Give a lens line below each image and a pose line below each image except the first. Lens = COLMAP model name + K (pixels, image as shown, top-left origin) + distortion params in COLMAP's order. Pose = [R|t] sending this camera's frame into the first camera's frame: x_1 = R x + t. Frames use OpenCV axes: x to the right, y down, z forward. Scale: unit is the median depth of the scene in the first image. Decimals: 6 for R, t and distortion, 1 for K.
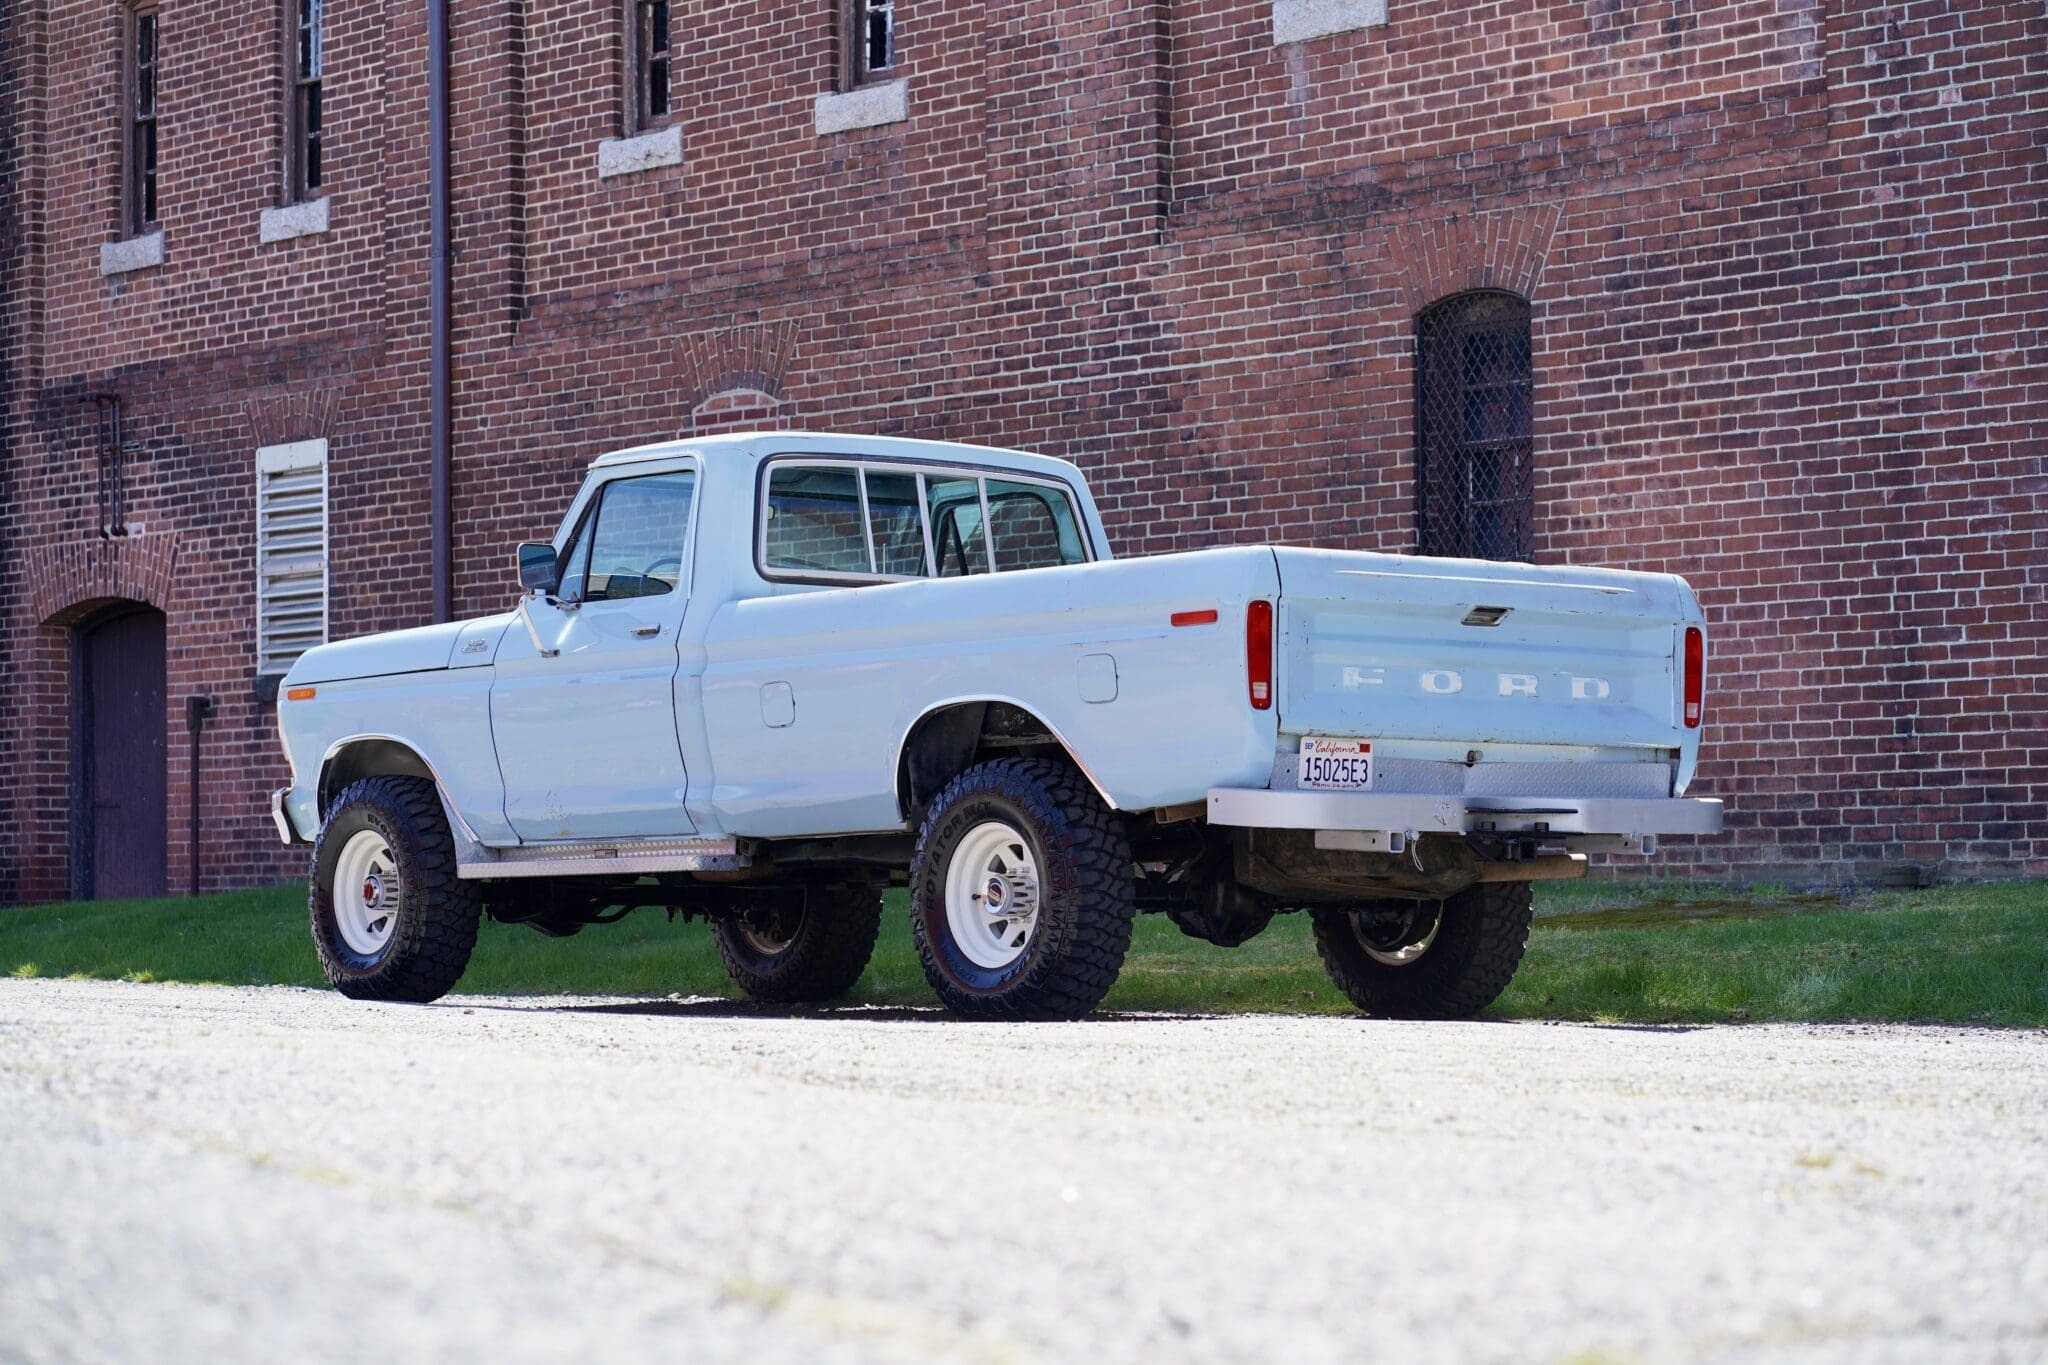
lens RADIAL K [[4838.2, 0, 1013.5], [0, 4838.2, 691.4], [0, 0, 1]] dist [-0.044525, 0.000000]
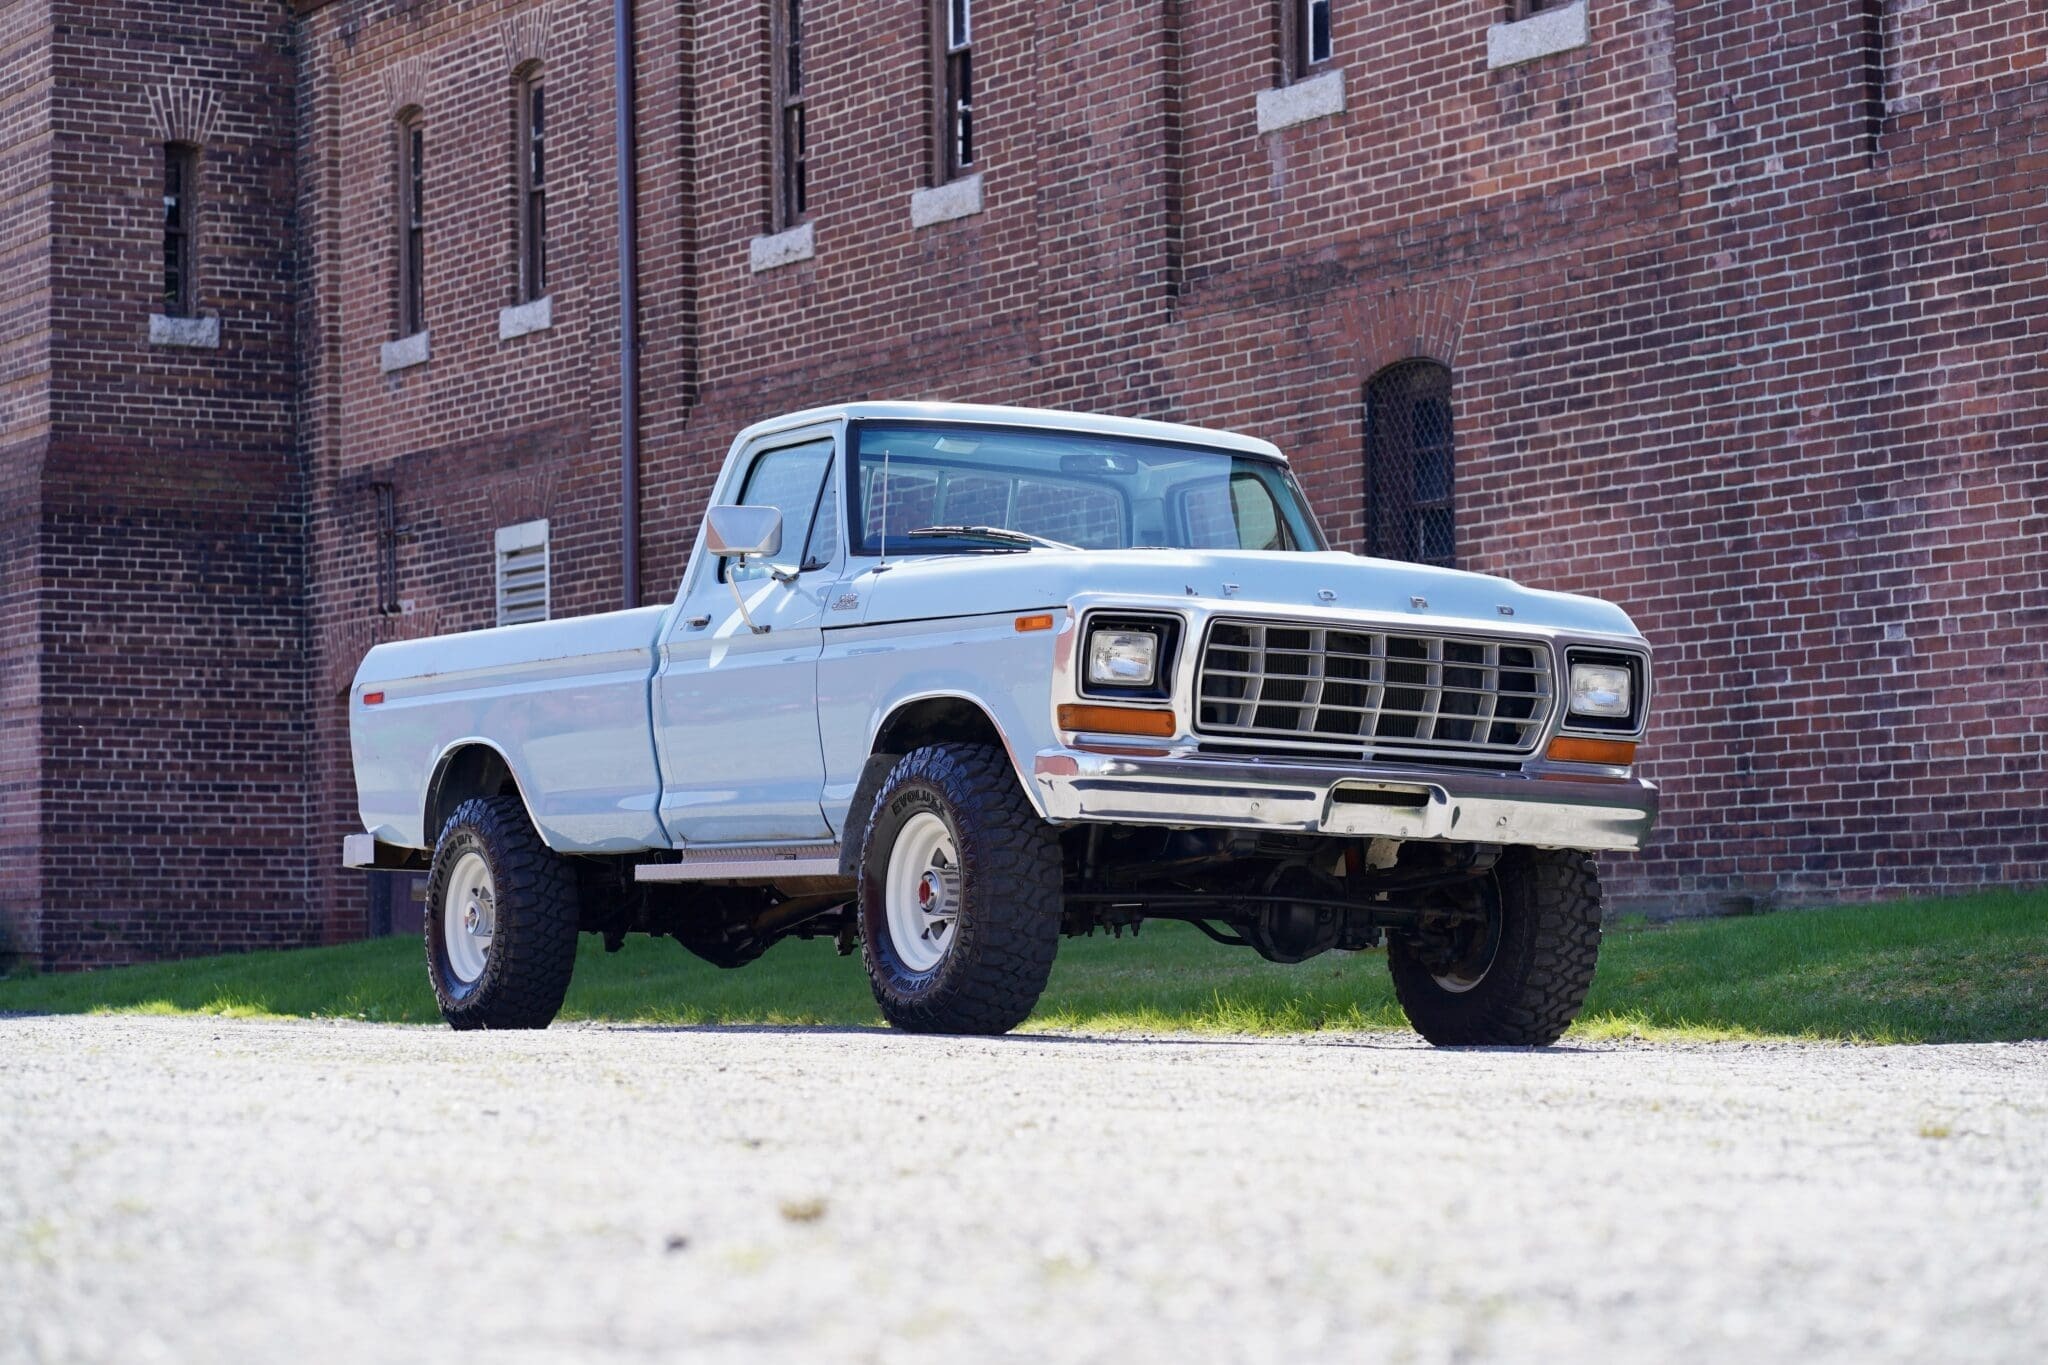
lens RADIAL K [[4838.2, 0, 1026.4], [0, 4838.2, 689.2], [0, 0, 1]] dist [-0.044525, 0.000000]
pose [[0.985698, -0.013531, -0.167974, 0.195779], [0.010919, 0.999805, -0.016467, 0.006199], [0.168165, 0.014397, 0.985654, -0.061791]]
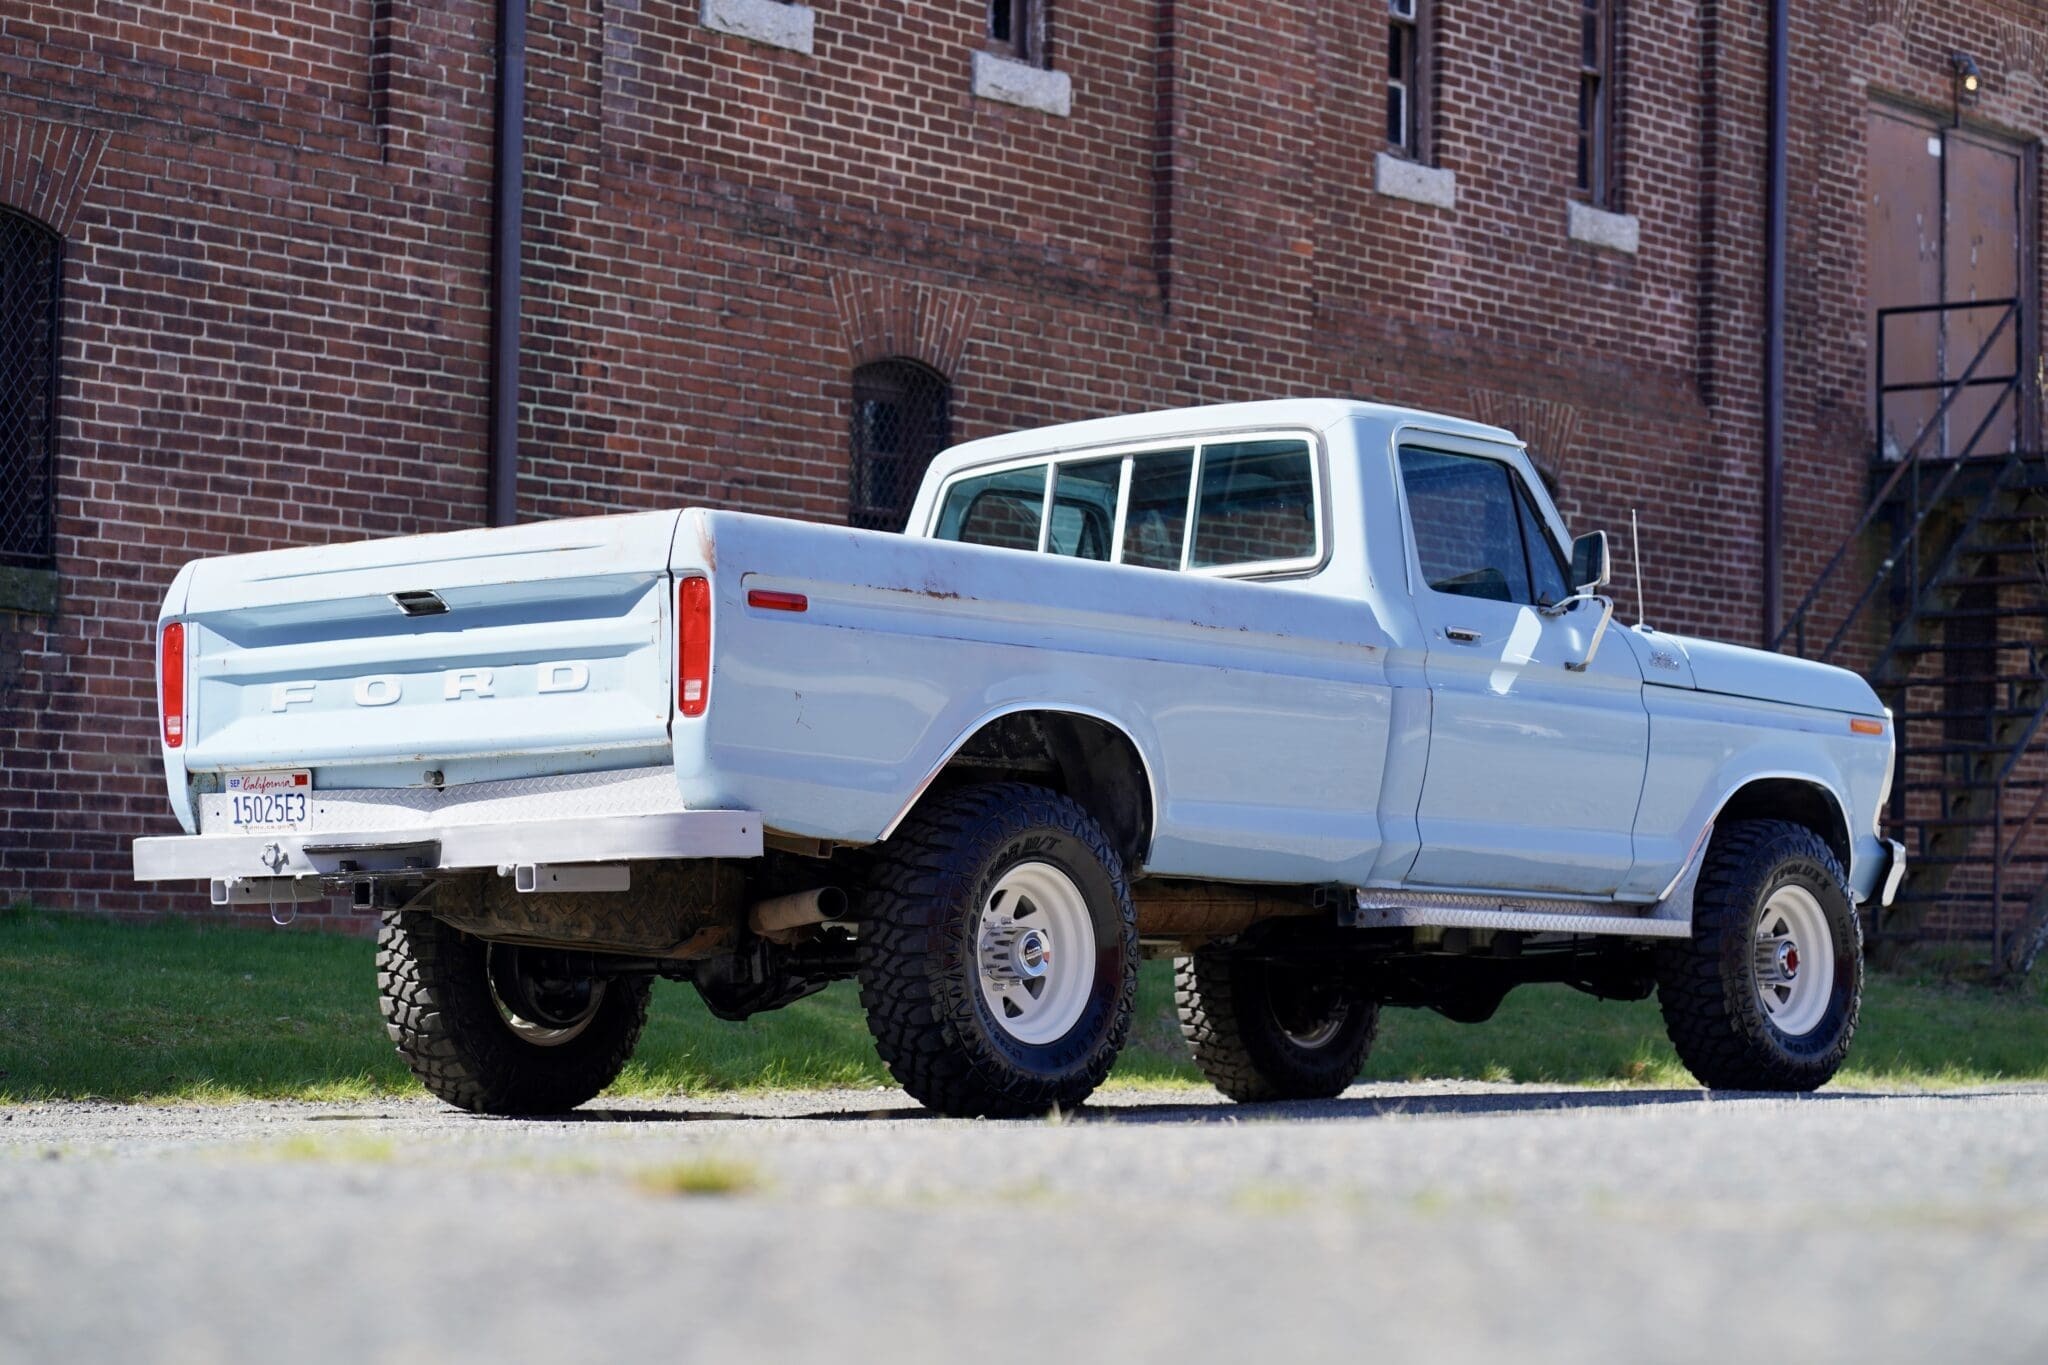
lens RADIAL K [[4838.2, 0, 1021.6], [0, 4838.2, 671.6], [0, 0, 1]] dist [-0.044525, 0.000000]
pose [[-0.183223, 0.065903, 0.980860, -0.587325], [-0.055776, 0.995446, -0.077302, 0.041168], [-0.981488, -0.068872, -0.178712, 0.811163]]
